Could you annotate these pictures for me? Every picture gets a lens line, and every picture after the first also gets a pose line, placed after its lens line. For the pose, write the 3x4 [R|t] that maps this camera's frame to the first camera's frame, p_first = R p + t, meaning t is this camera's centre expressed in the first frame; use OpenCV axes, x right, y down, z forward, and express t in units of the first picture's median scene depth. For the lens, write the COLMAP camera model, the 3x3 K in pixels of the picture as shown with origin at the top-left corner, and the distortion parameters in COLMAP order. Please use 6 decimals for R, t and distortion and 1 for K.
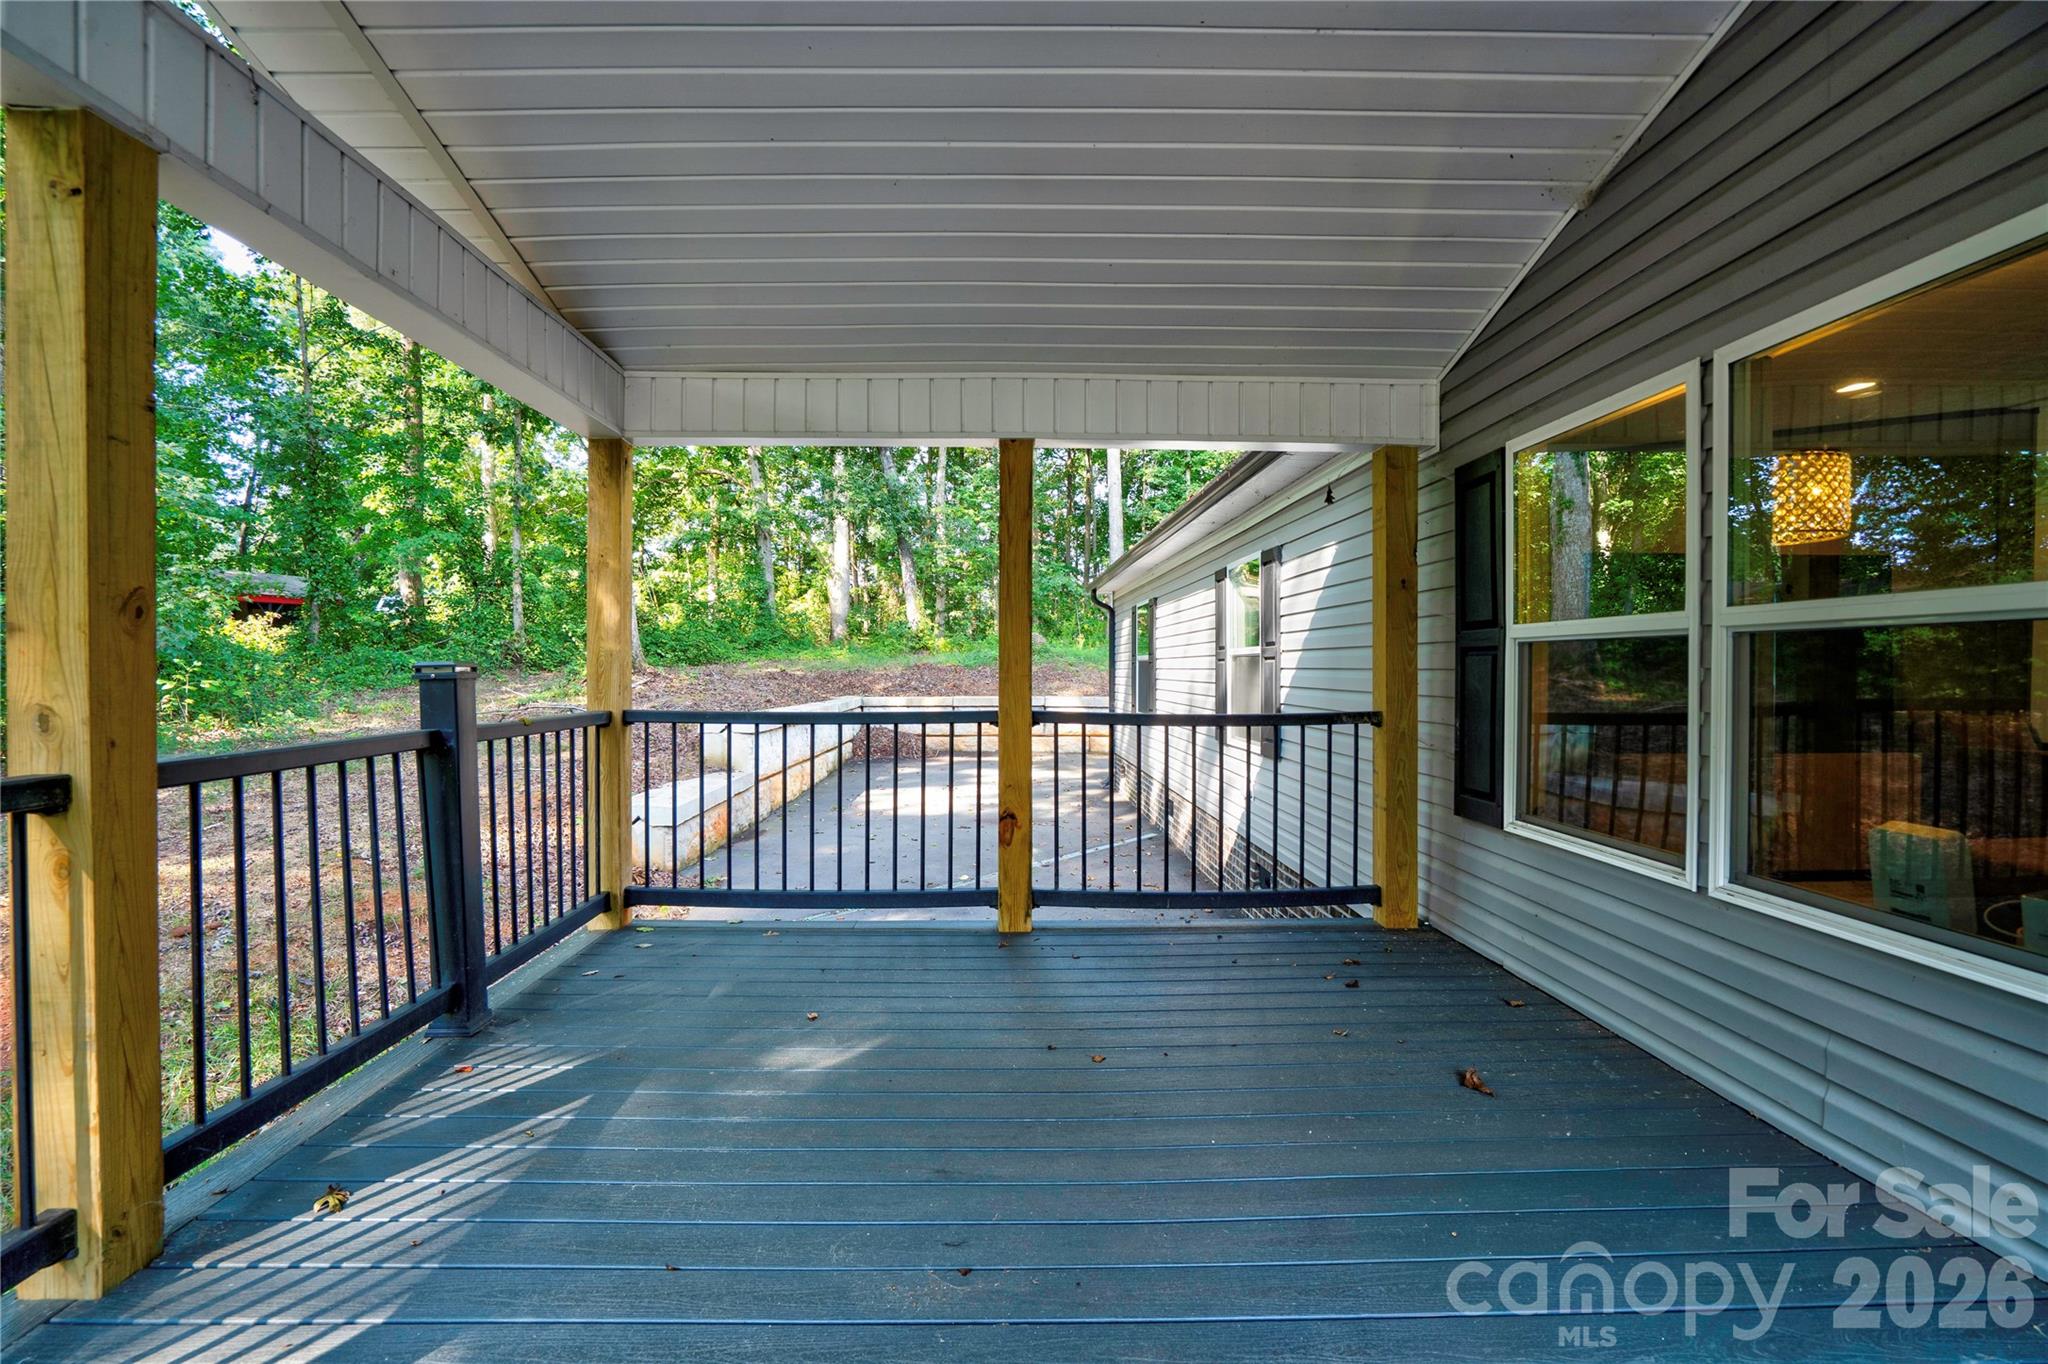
lens RADIAL K [[968.1, 0, 1024.0], [0, 968.1, 682.0], [0, 0, 1]] dist [-0.058522, 0.025646]
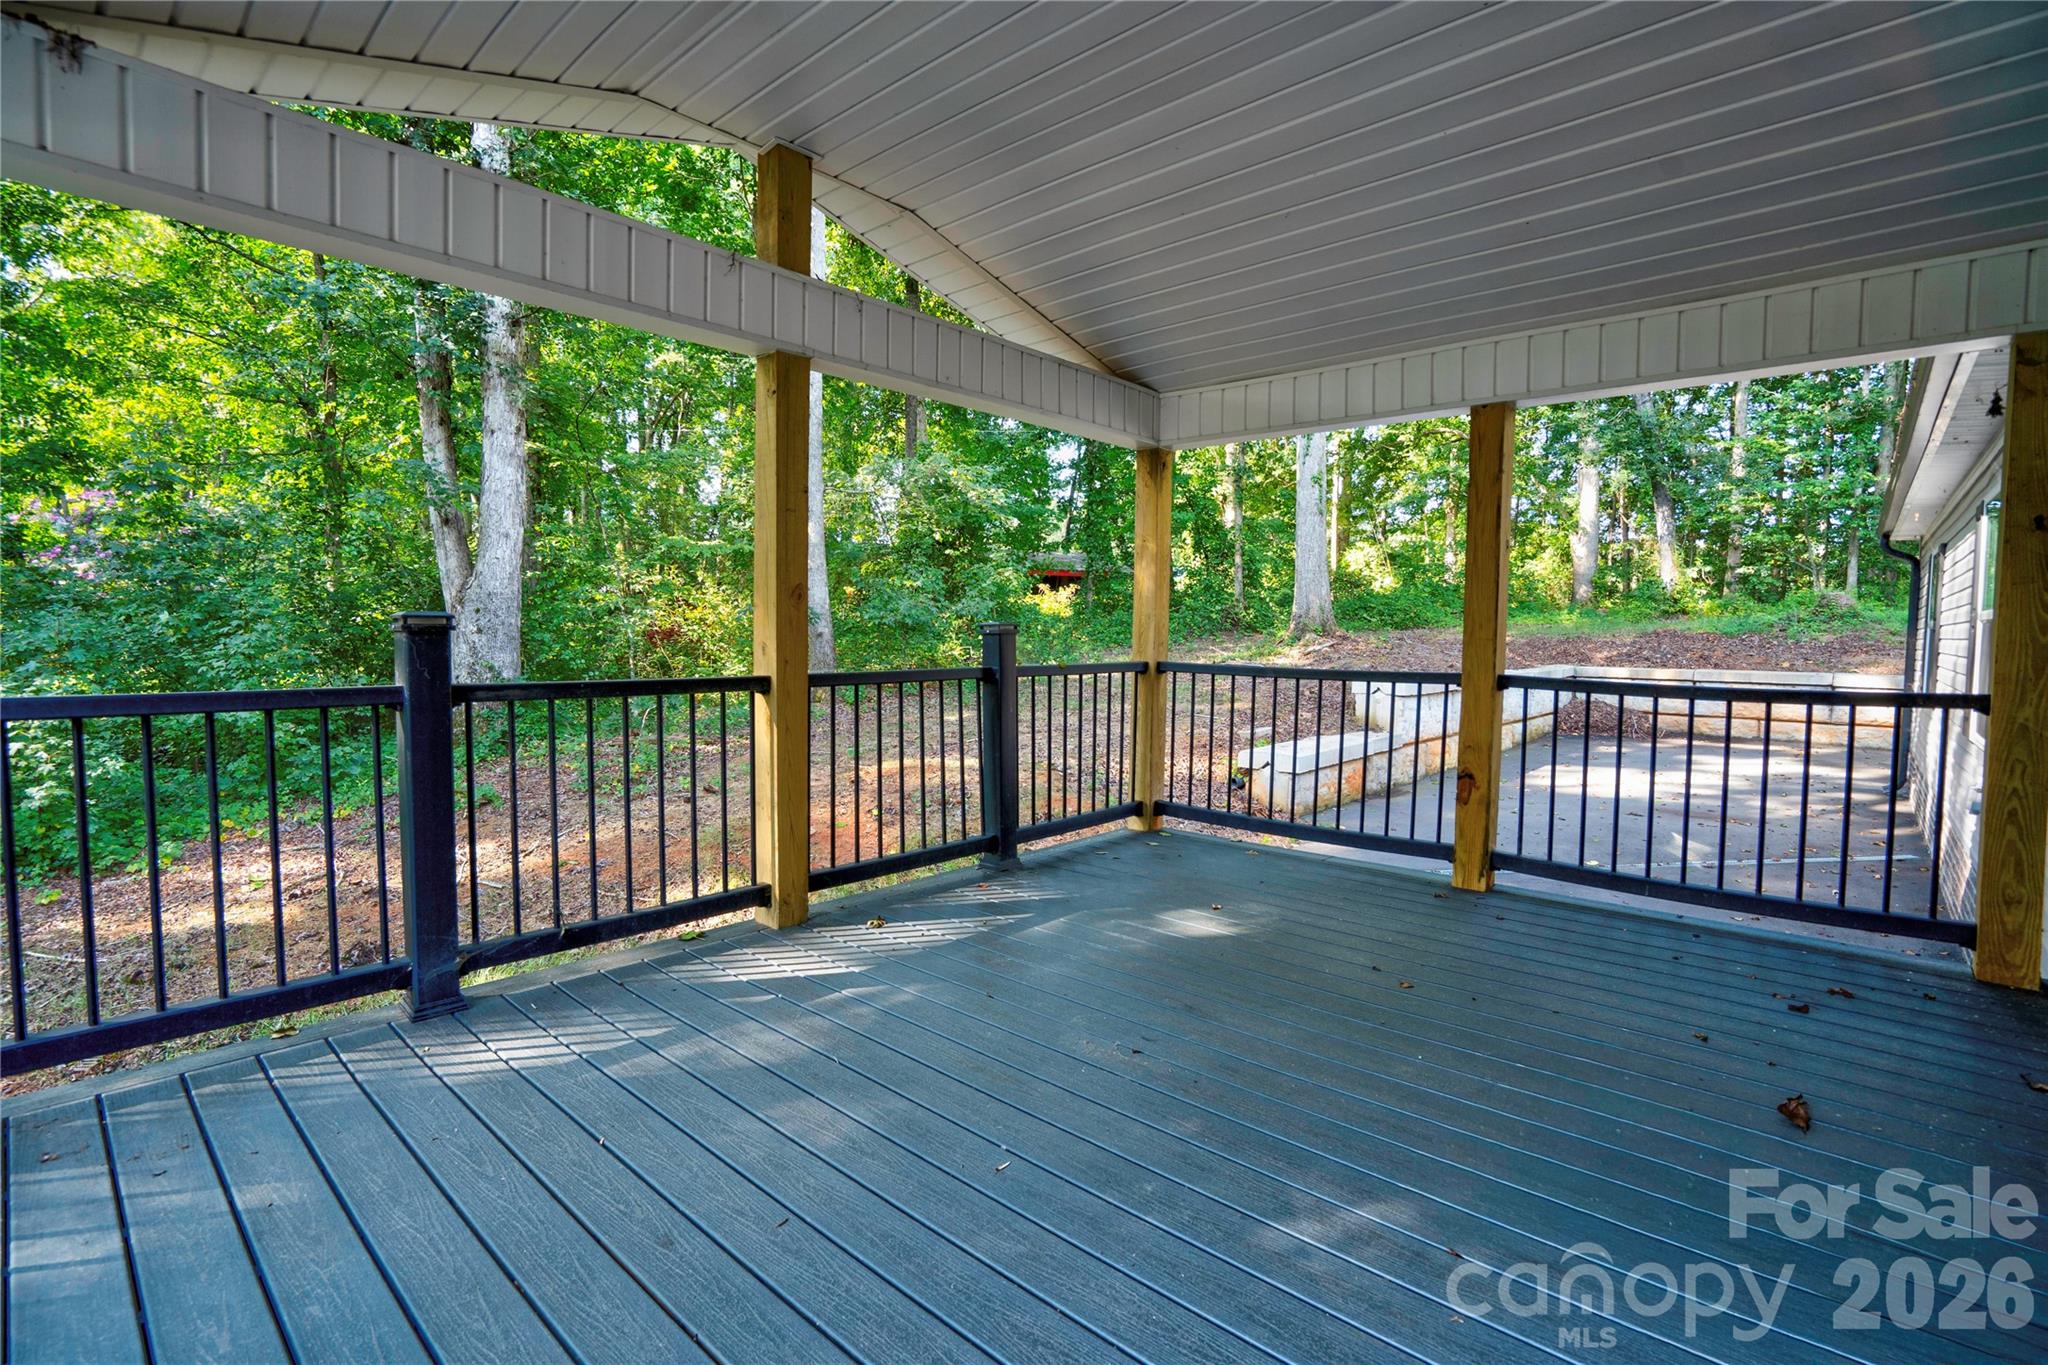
lens RADIAL K [[970.4, 0, 1008.0], [0, 970.4, 686.7], [0, 0, 1]] dist [-0.049008, 0.014980]
pose [[0.722845, 0.048082, -0.689335, 0.330536], [-0.019030, 0.998583, 0.049697, 0.002352], [0.690748, -0.022805, 0.722736, -0.072364]]
